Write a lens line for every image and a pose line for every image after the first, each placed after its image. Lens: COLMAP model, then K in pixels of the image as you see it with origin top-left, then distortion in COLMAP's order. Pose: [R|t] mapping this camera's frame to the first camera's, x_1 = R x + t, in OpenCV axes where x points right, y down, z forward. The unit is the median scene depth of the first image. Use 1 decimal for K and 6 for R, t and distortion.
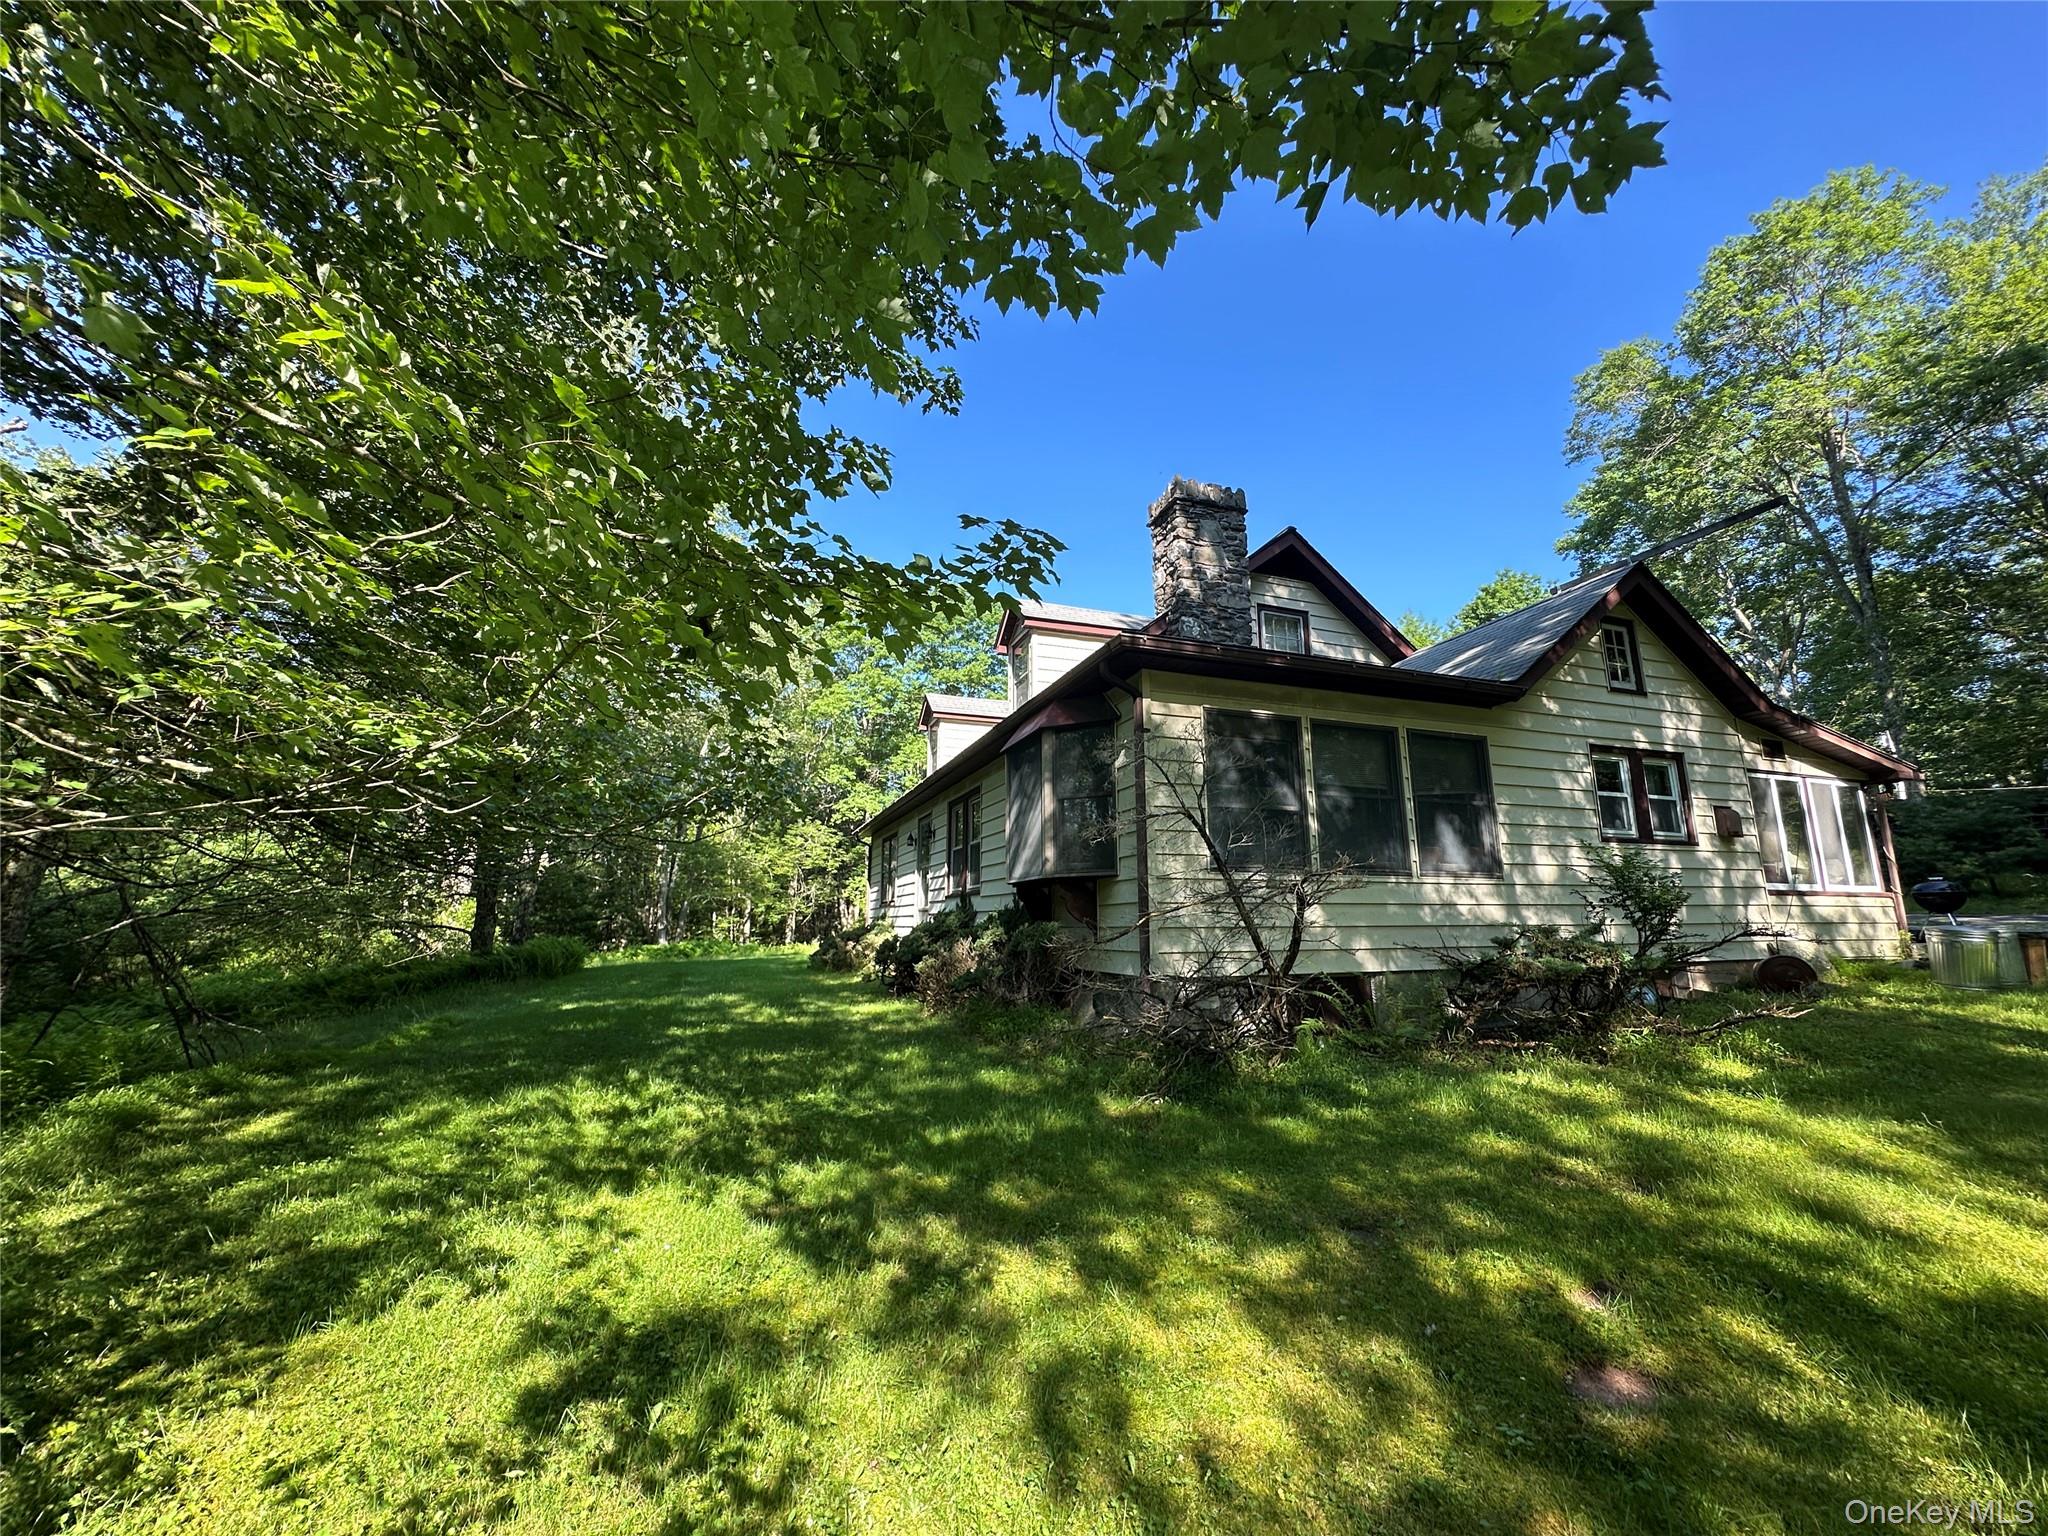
lens RADIAL K [[813.8, 0, 1030.3], [0, 813.8, 767.9], [0, 0, 1]] dist [-0.002569, 0.000363]
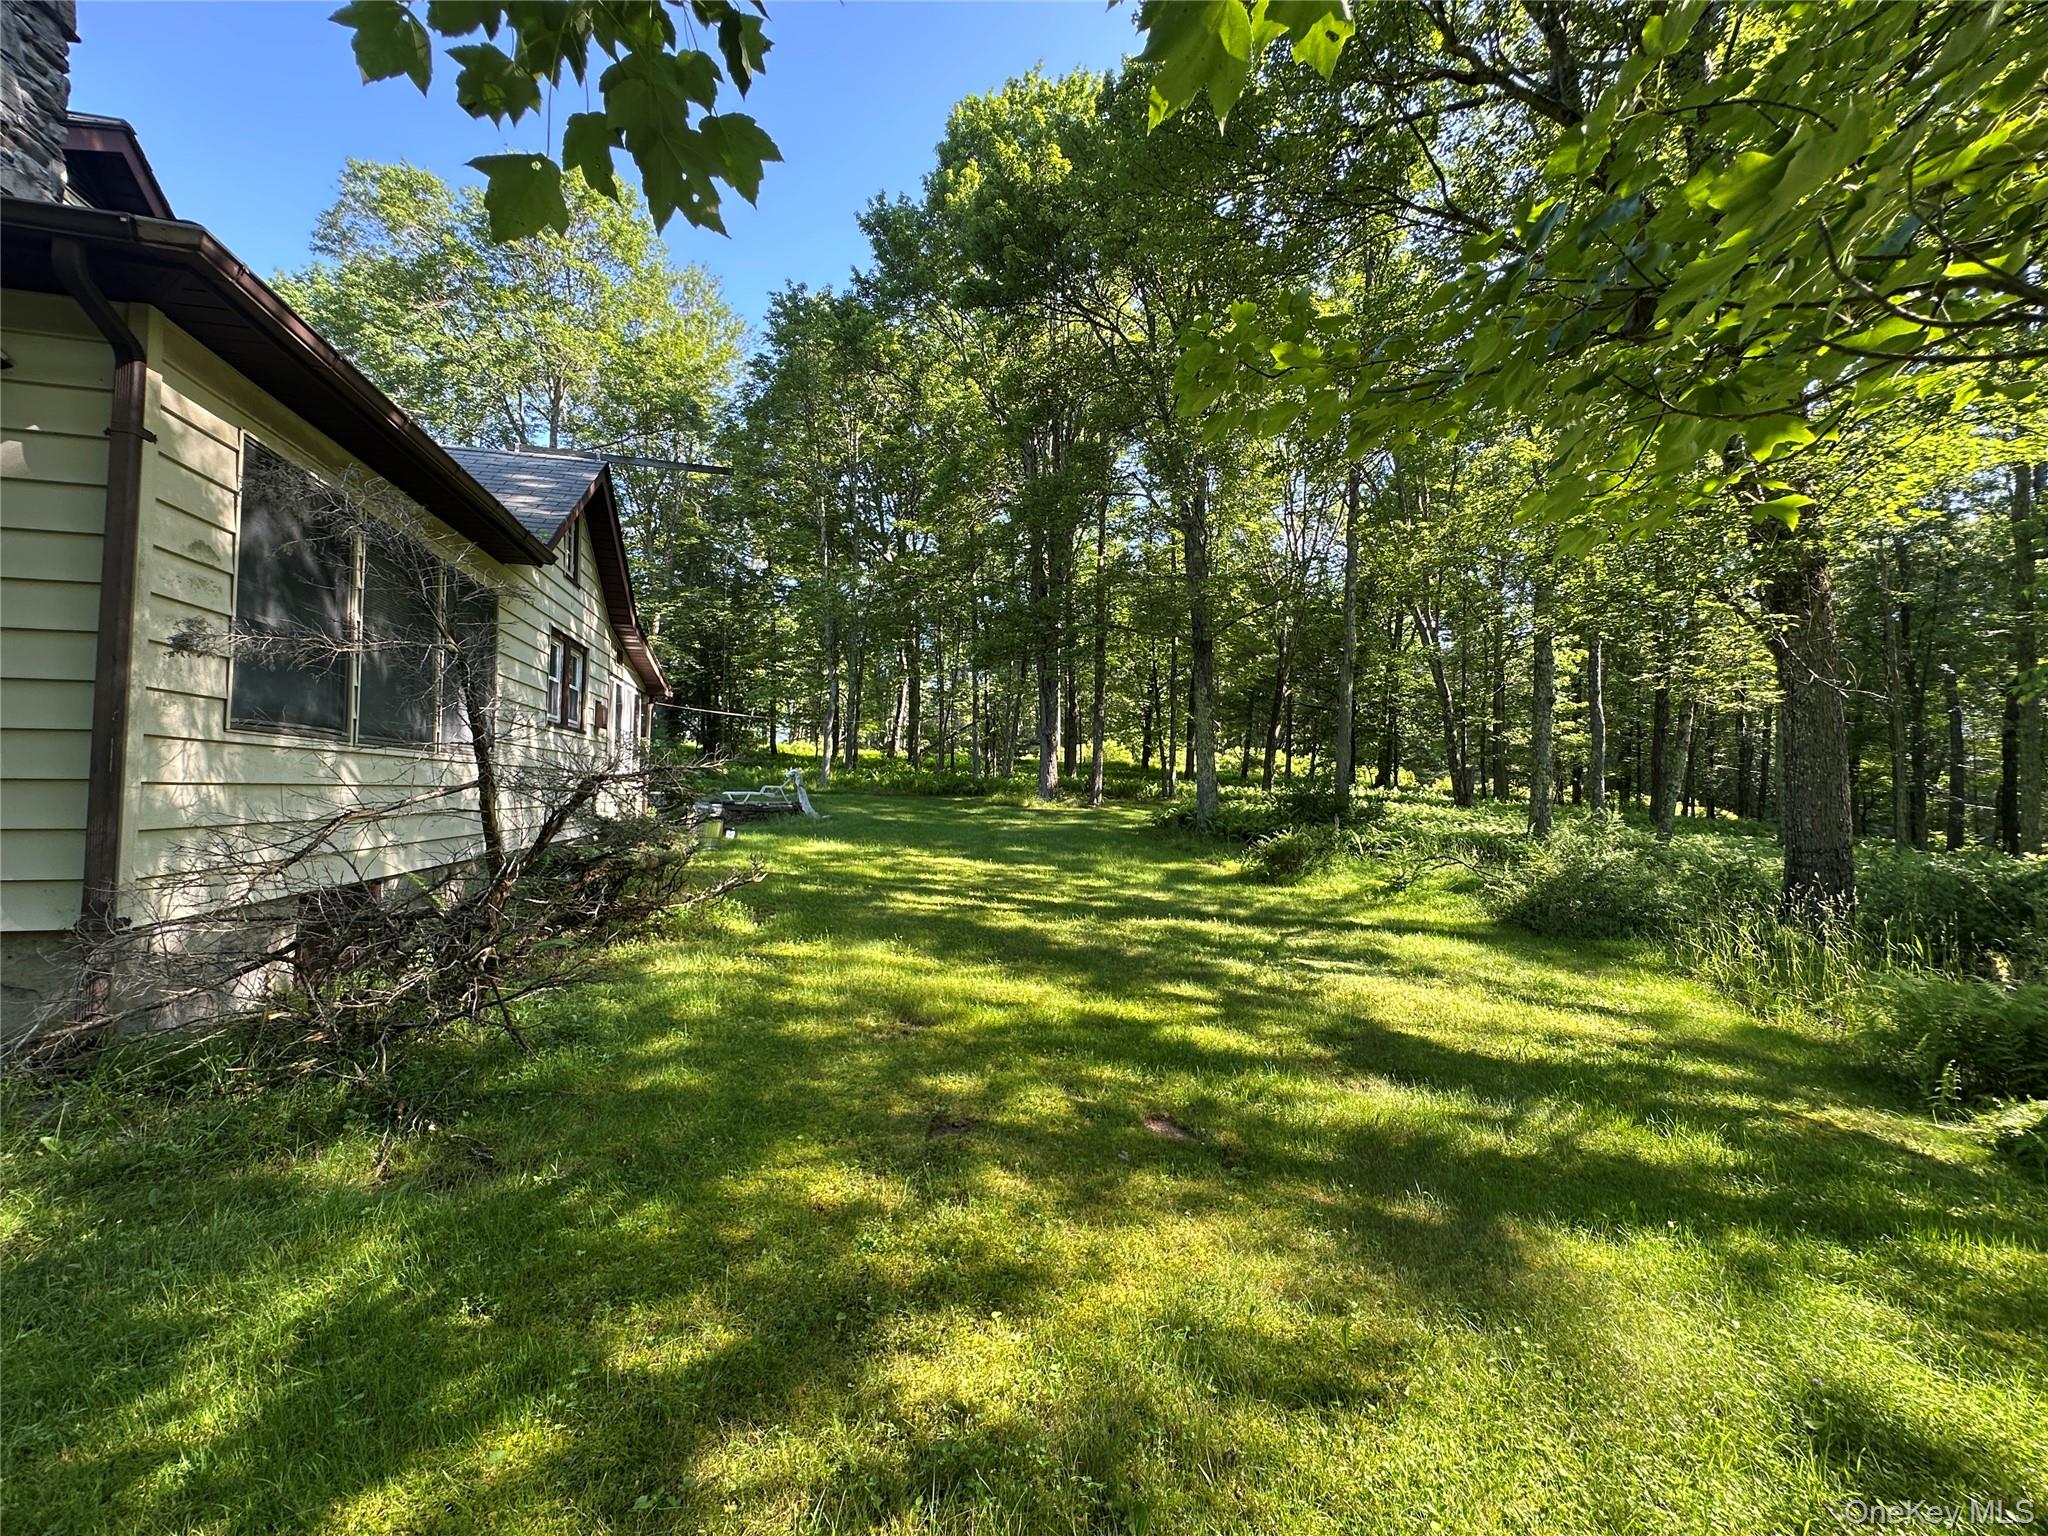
lens RADIAL K [[813.8, 0, 1030.3], [0, 813.8, 767.9], [0, 0, 1]] dist [-0.002569, 0.000363]
pose [[0.102674, 0.039558, 0.993928, -0.686381], [-0.202851, 0.979044, -0.018011, 0.125307], [-0.973812, -0.199770, 0.108546, 0.948231]]
